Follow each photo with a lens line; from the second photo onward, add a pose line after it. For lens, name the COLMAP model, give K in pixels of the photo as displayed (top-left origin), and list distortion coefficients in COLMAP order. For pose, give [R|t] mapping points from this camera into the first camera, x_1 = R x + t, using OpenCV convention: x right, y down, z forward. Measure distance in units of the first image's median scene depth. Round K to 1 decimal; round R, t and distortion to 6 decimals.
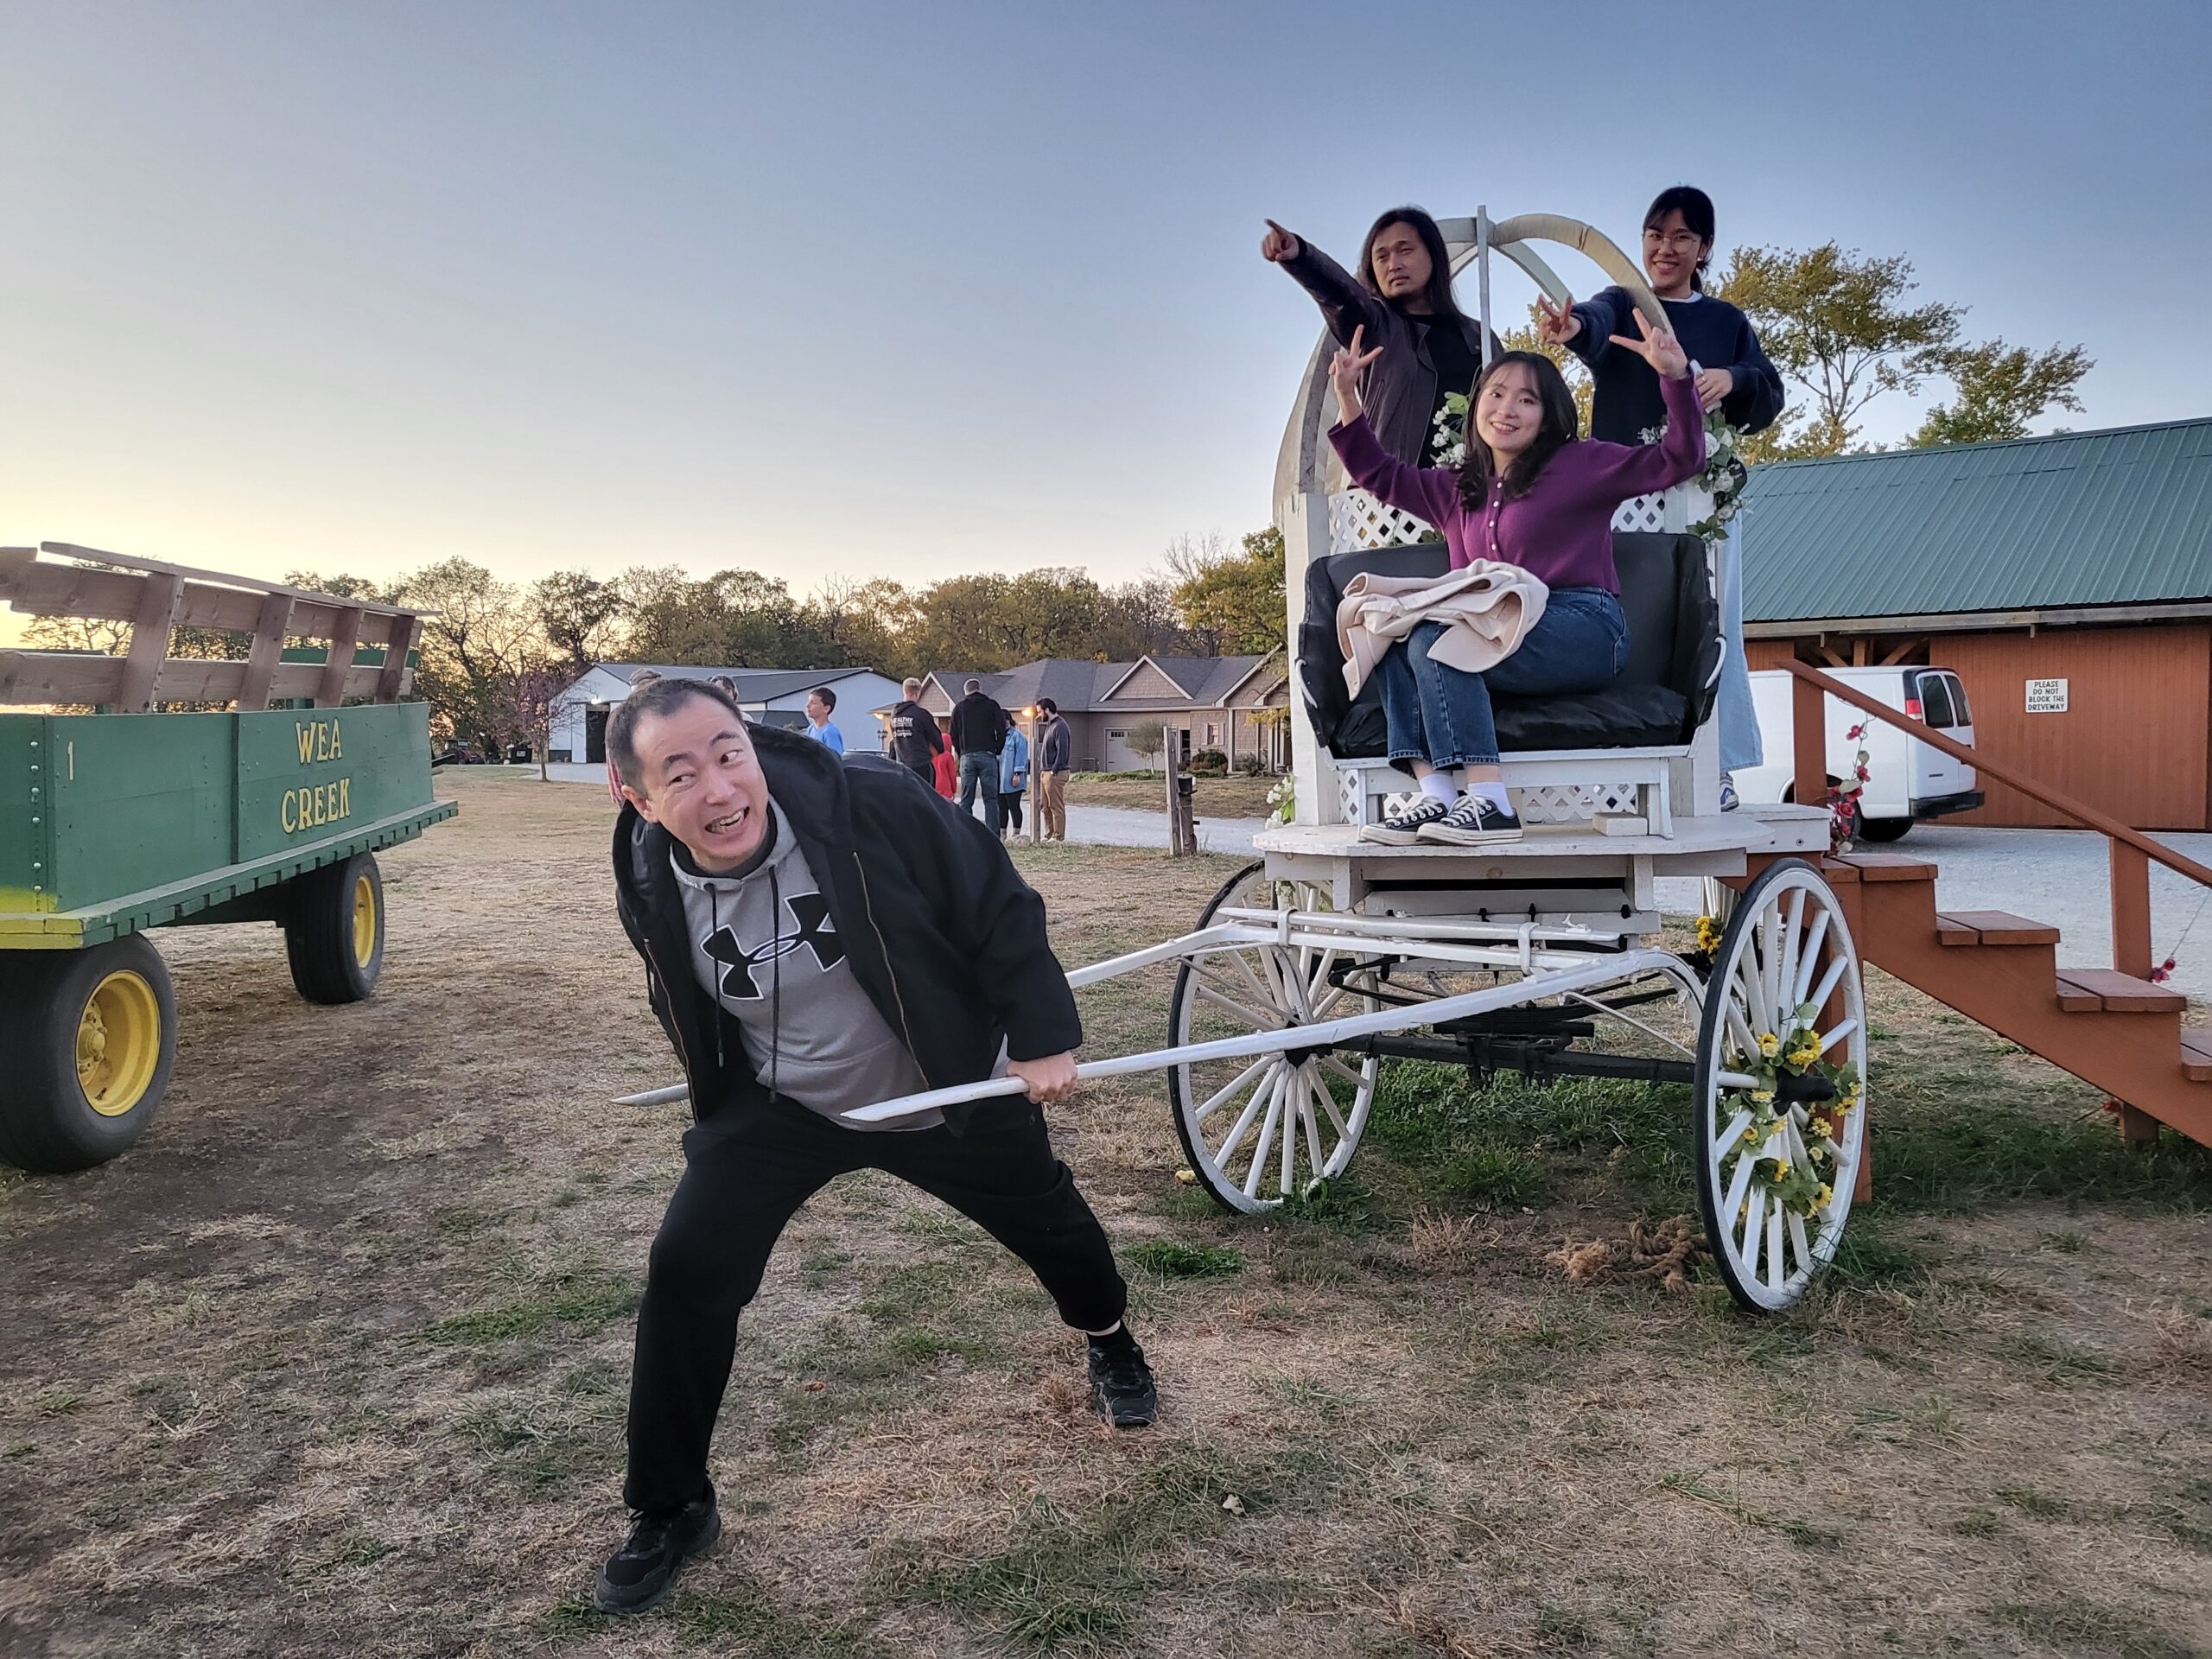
lens RADIAL K [[1760.2, 0, 1099.4], [0, 1760.2, 820.1], [0, 0, 1]] dist [0.007631, 0.045297]
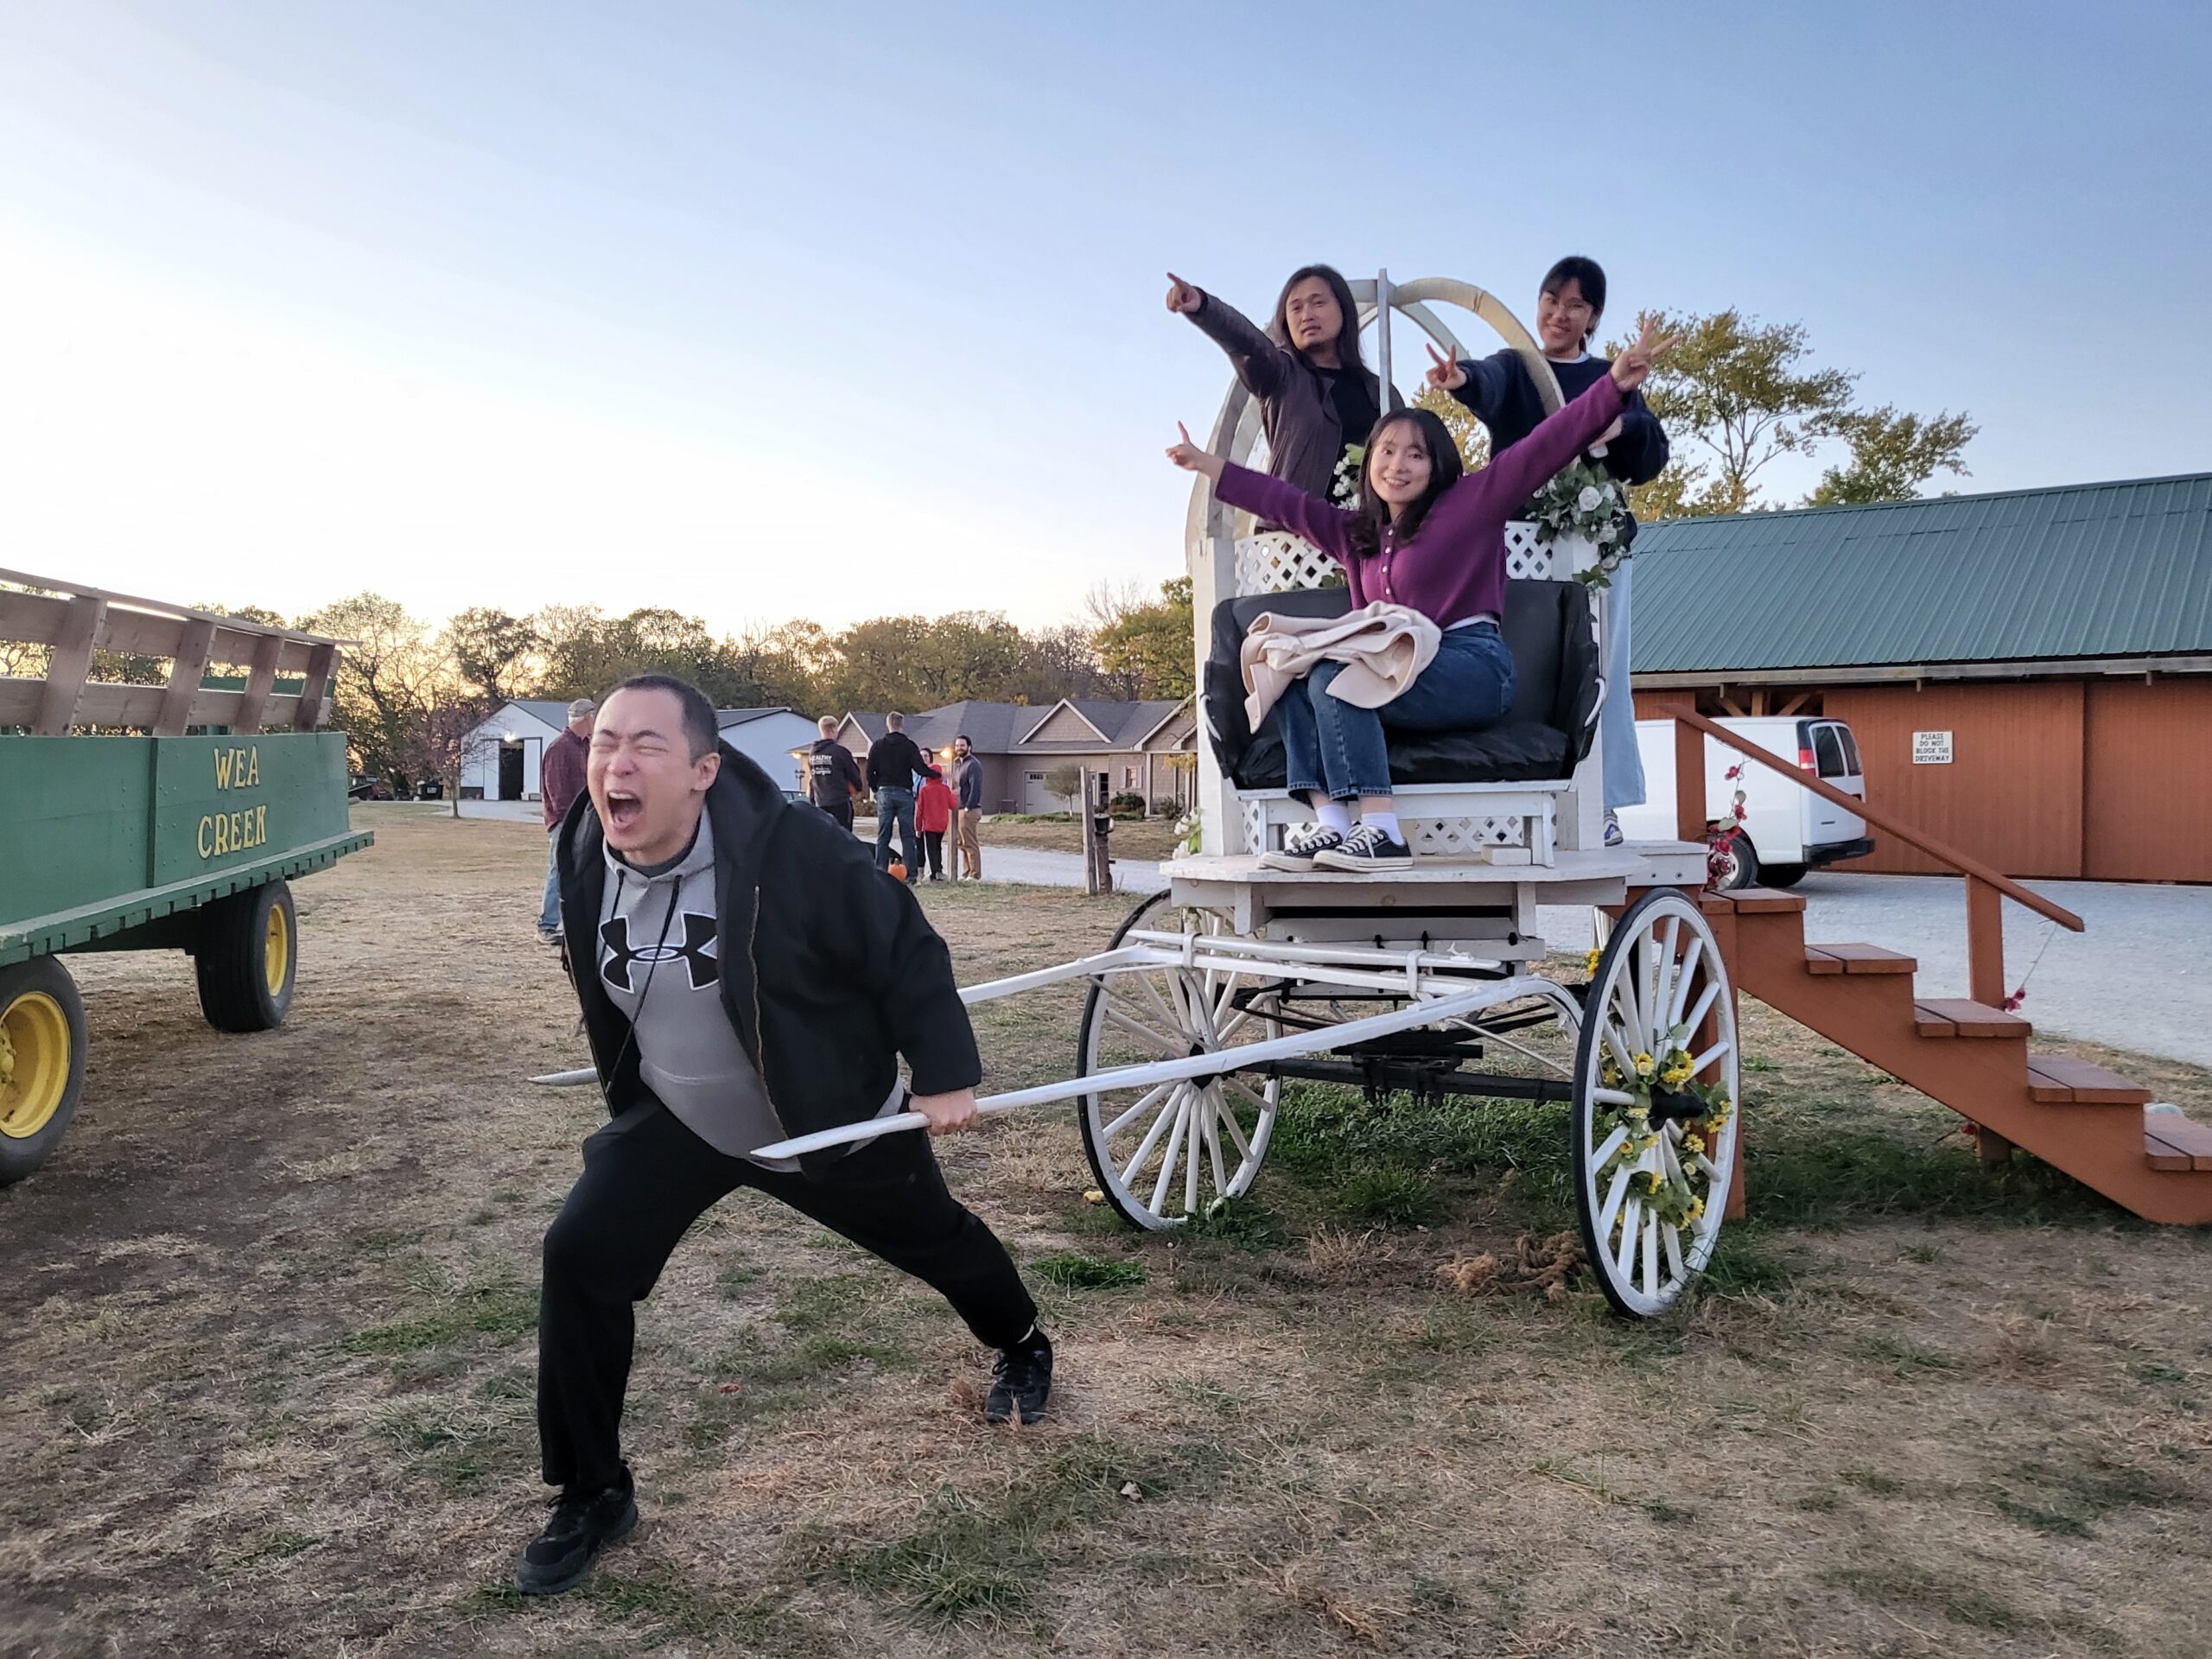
lens RADIAL K [[1760.2, 0, 1100.4], [0, 1760.2, 818.0], [0, 0, 1]] dist [0.007631, 0.045297]
pose [[0.998865, 0.009268, 0.046719, 0.002680], [-0.008046, 0.999622, -0.026271, 0.008170], [-0.046945, 0.025865, 0.998563, -0.033562]]
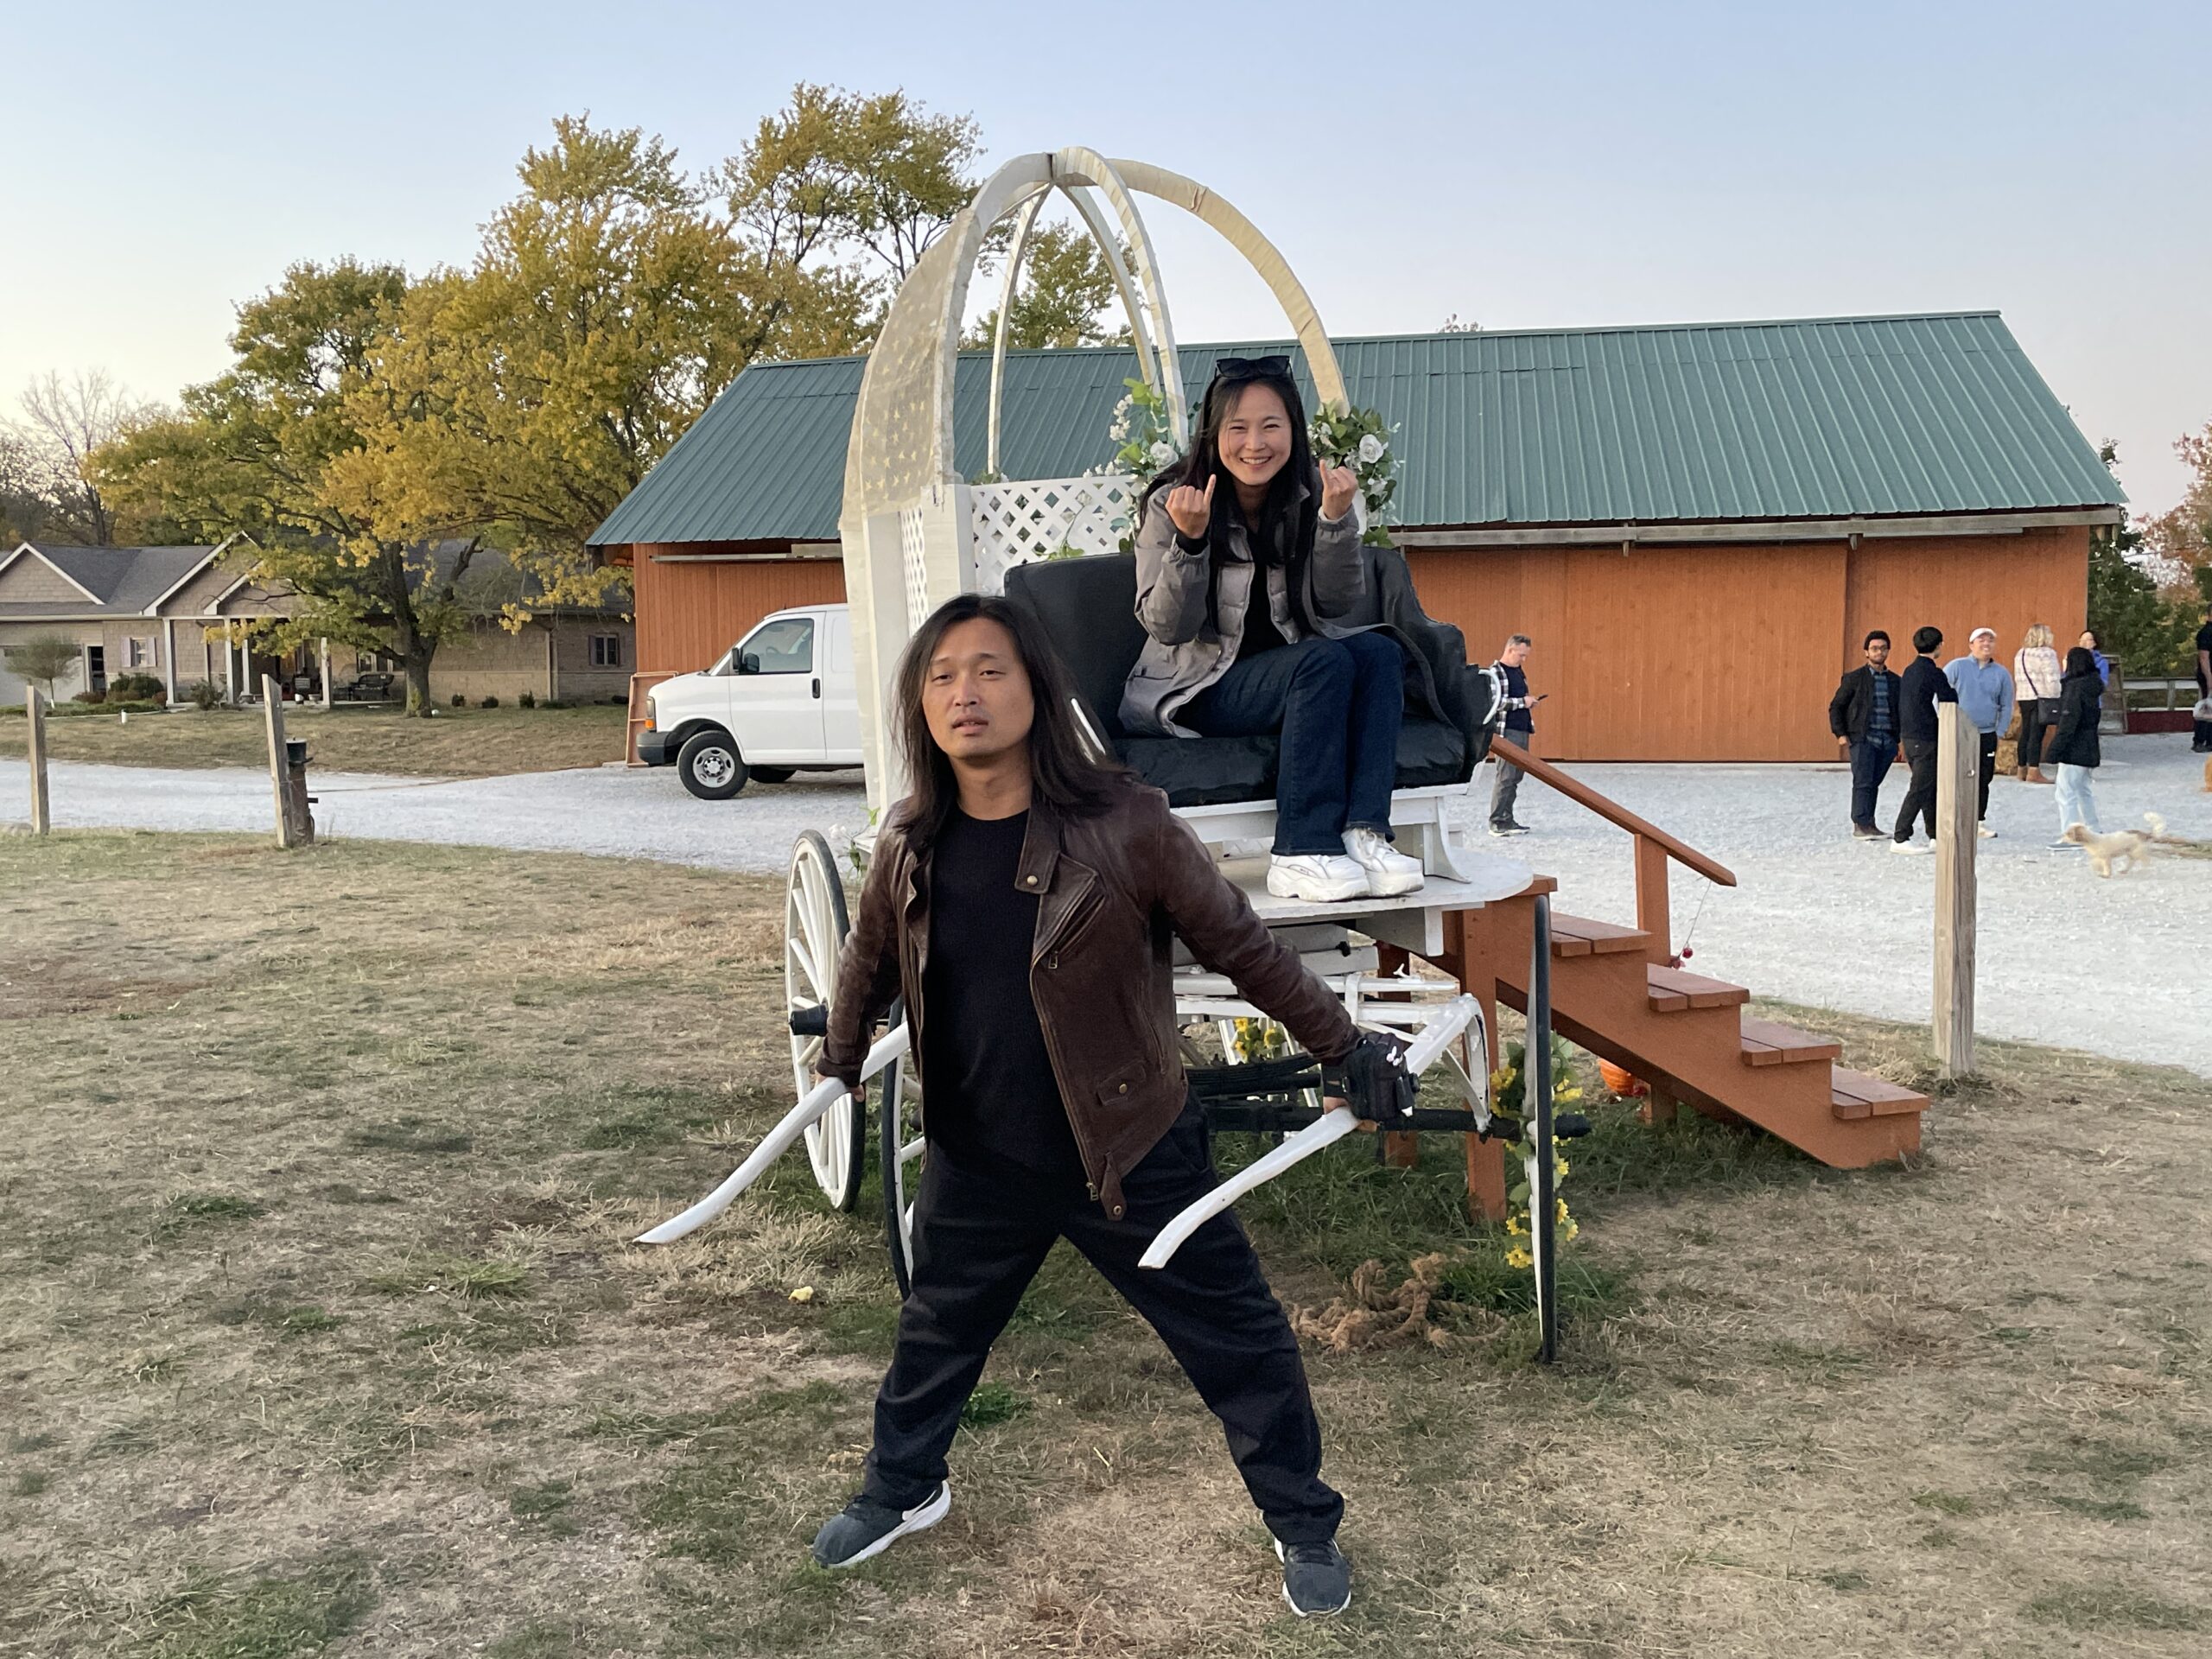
lens RADIAL K [[2159.5, 0, 1087.9], [0, 2159.5, 830.4], [0, 0, 1]] dist [0.037594, 0.000000]
pose [[0.874146, -0.044201, 0.483648, -0.330757], [0.025306, 0.998642, 0.045528, -0.059187], [-0.485004, -0.027559, 0.874078, 0.045479]]
